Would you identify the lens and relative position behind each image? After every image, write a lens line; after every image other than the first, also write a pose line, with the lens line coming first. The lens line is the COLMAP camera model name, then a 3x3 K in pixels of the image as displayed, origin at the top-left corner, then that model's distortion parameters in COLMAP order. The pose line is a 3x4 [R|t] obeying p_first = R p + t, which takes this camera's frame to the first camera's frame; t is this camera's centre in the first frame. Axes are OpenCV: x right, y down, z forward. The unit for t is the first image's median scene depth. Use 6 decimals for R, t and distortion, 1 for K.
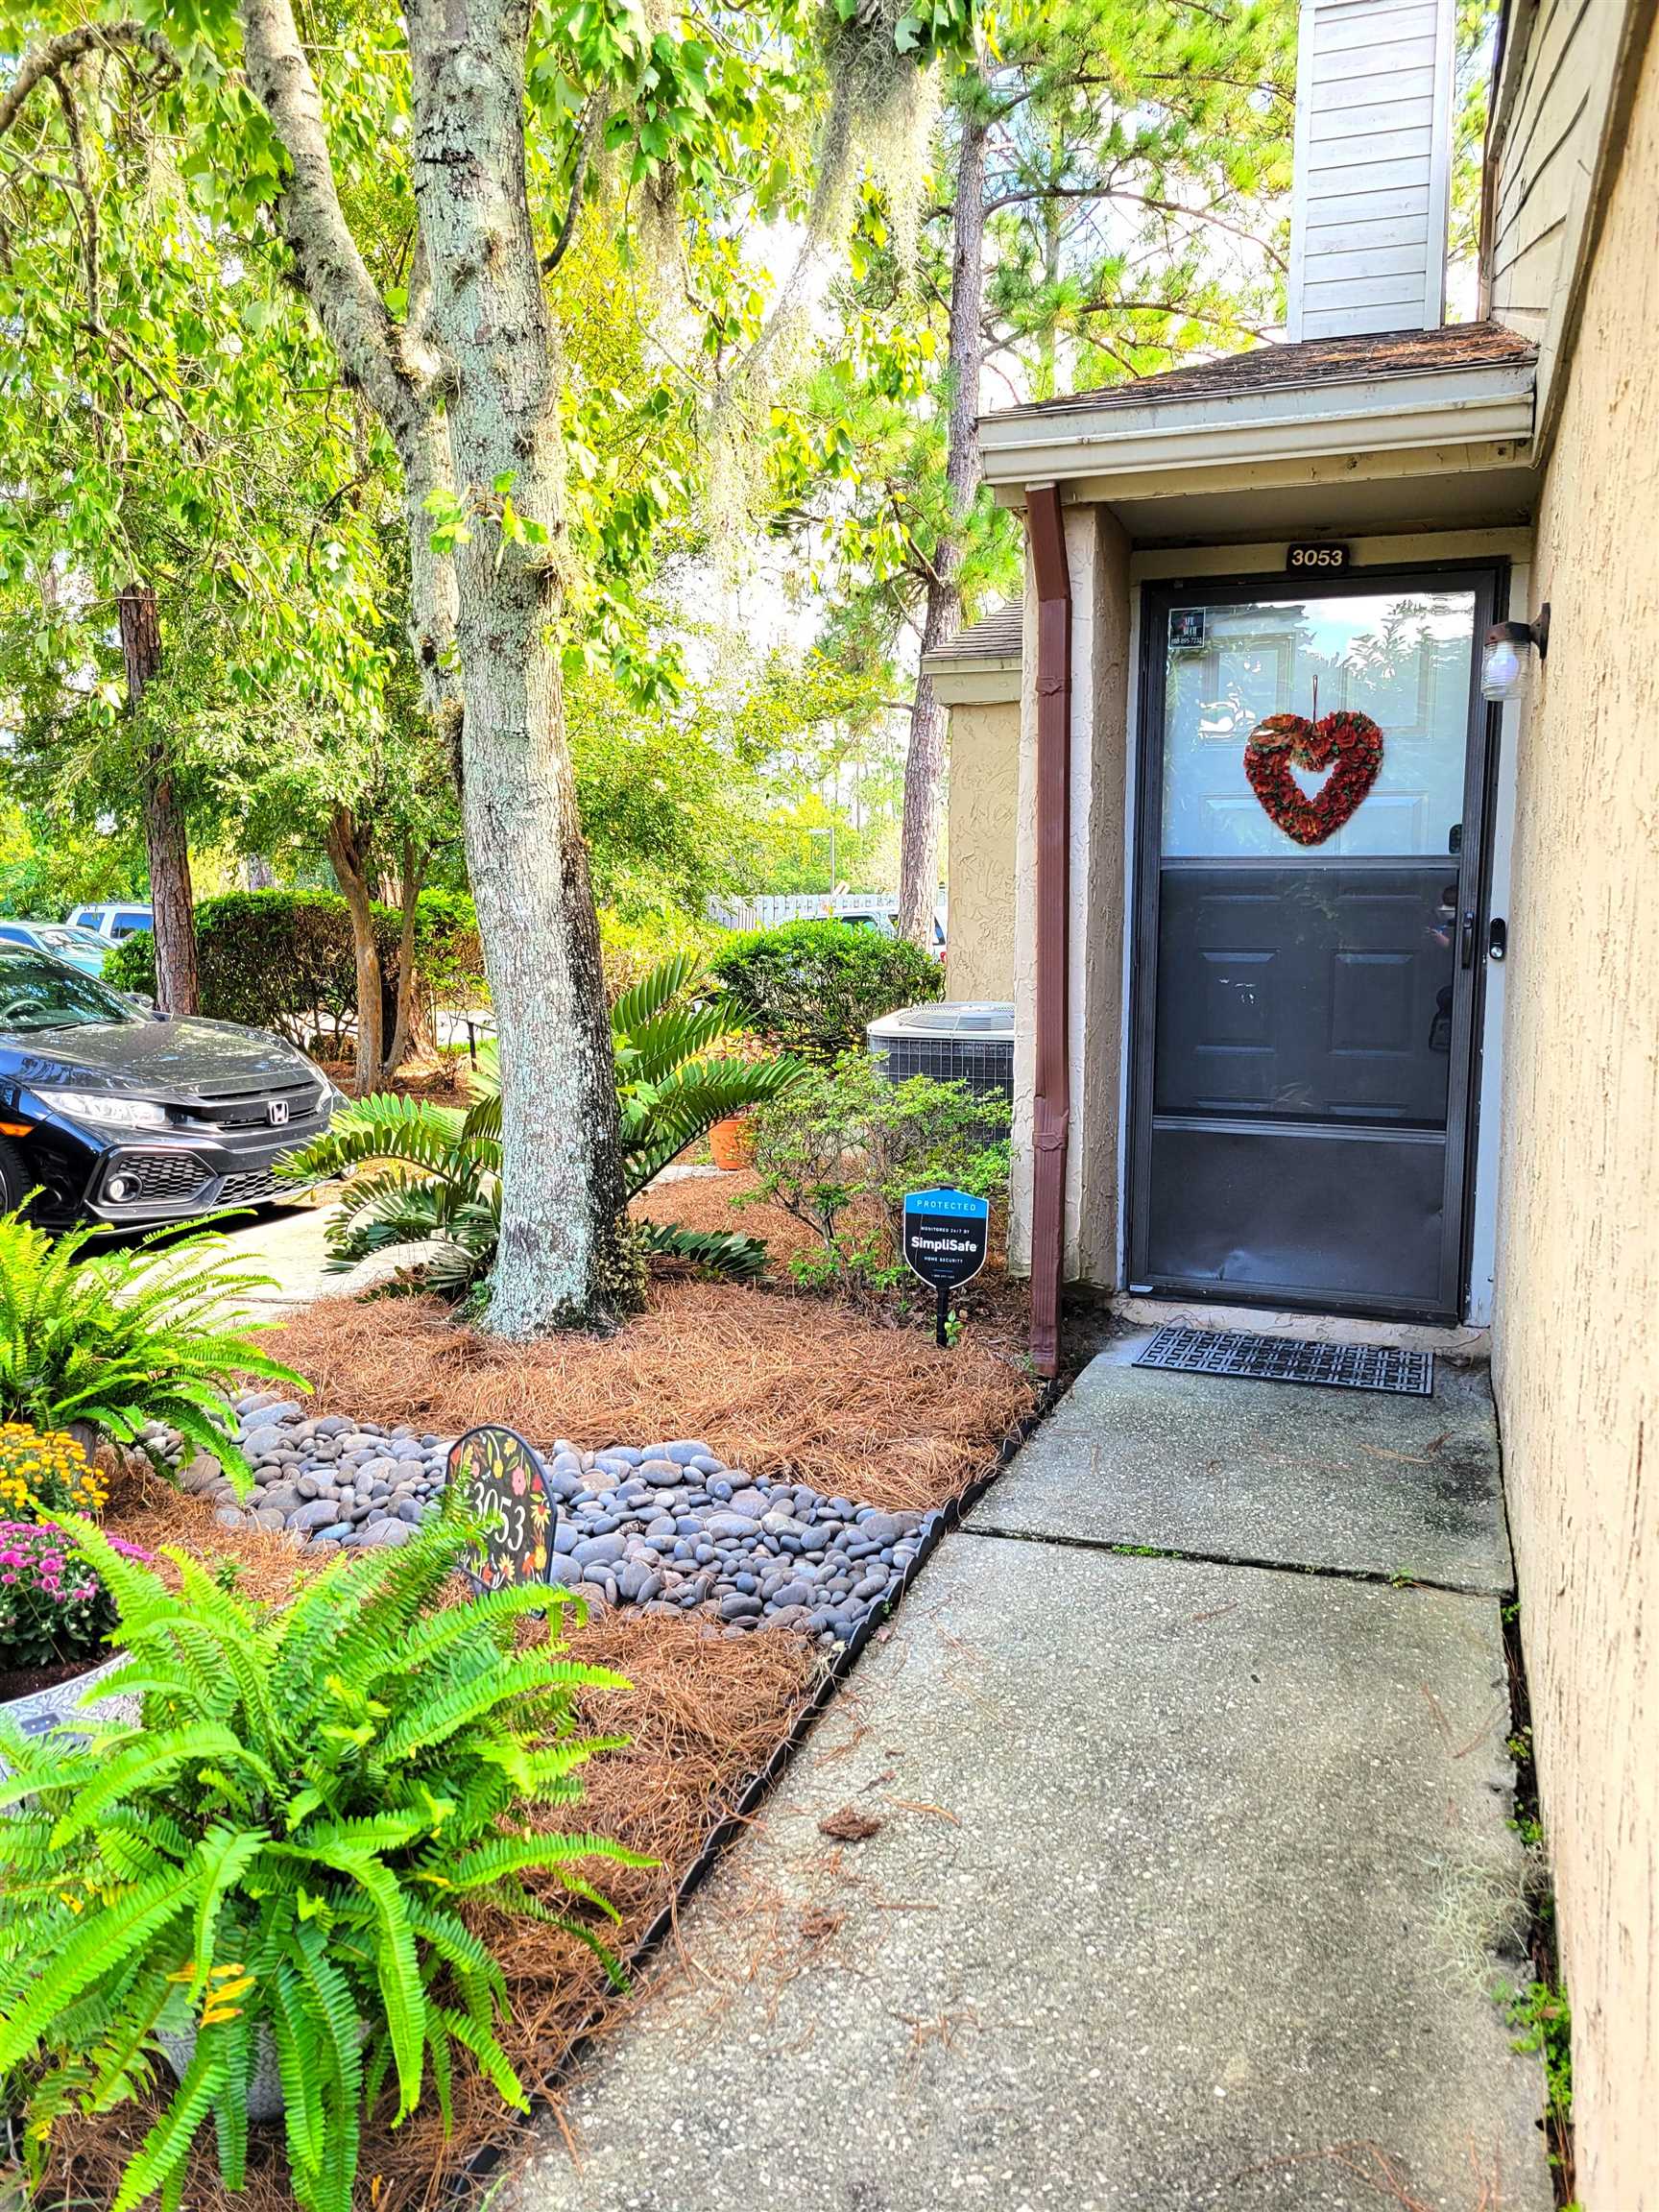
lens RADIAL K [[1665.5, 0, 829.5], [0, 1665.5, 1106.0], [0, 0, 1]] dist [-0.005040, -0.000012]
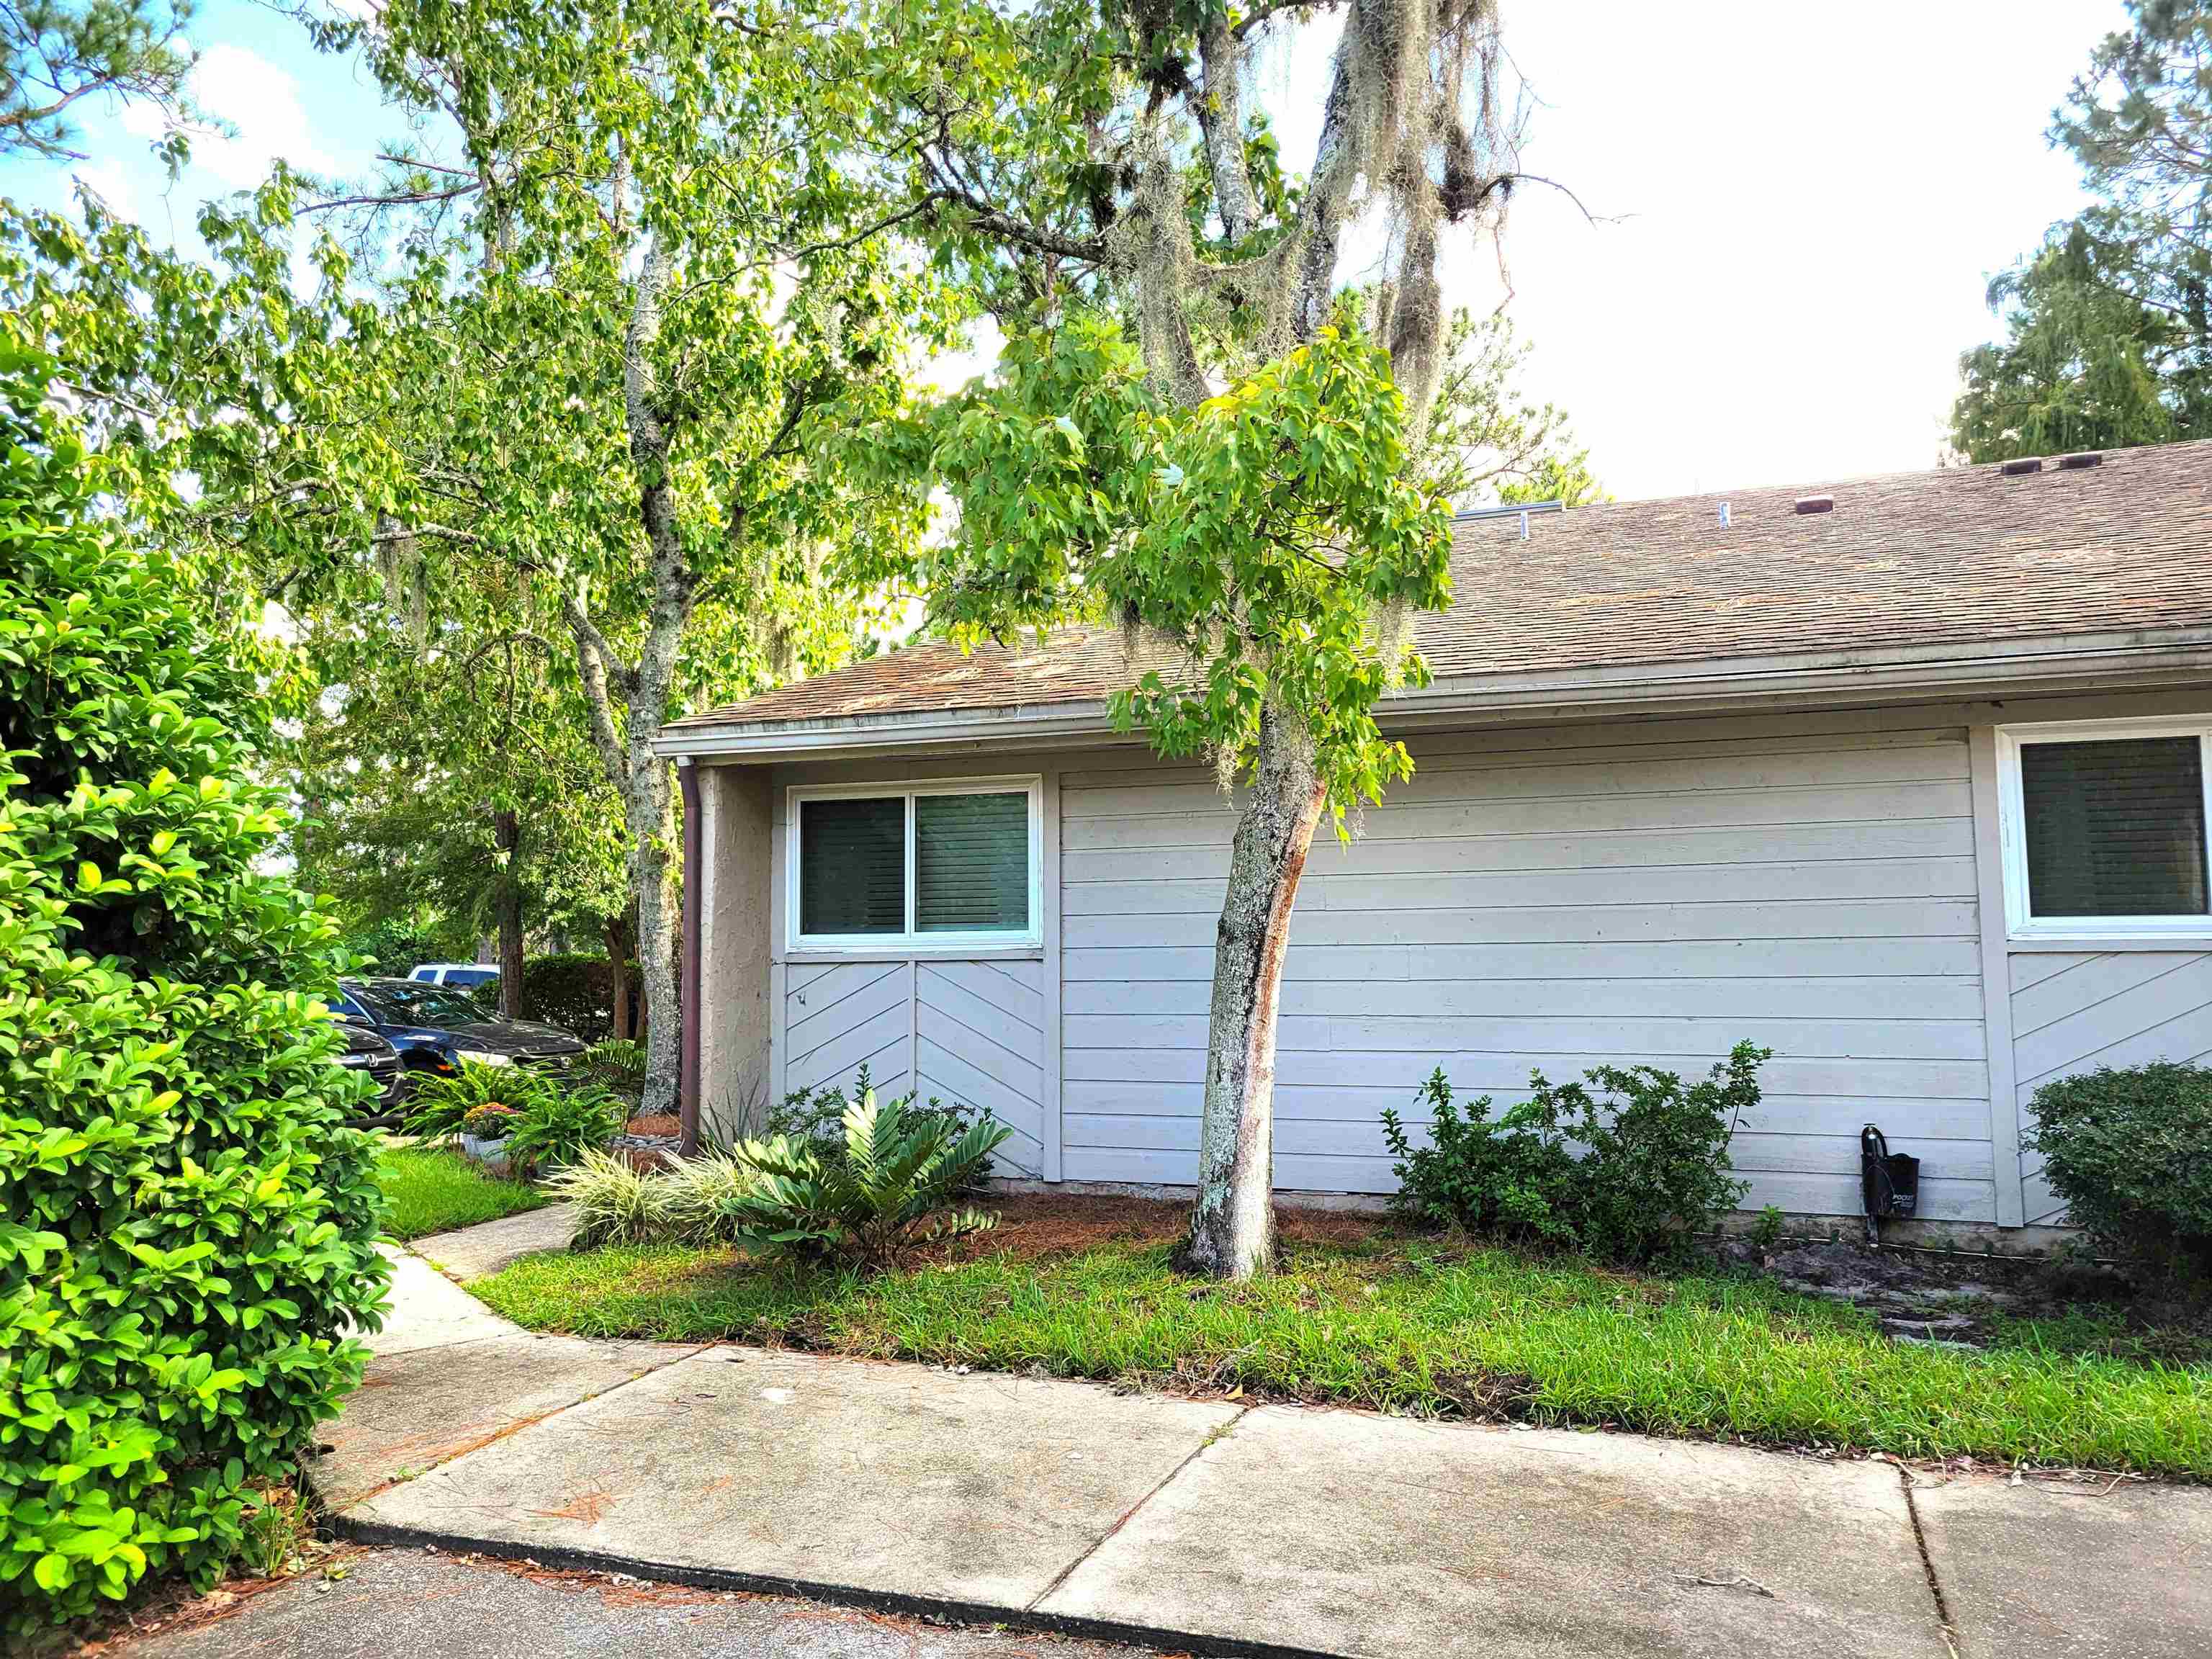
lens RADIAL K [[1652.5, 0, 1106.0], [0, 1652.5, 829.5], [0, 0, 1]] dist [0.001654, 0.000324]
pose [[0.999984, 0.004807, -0.002835, 0.459839], [-0.005283, 0.979096, -0.203328, 0.177101], [0.001799, 0.203340, 0.979107, -1.409569]]
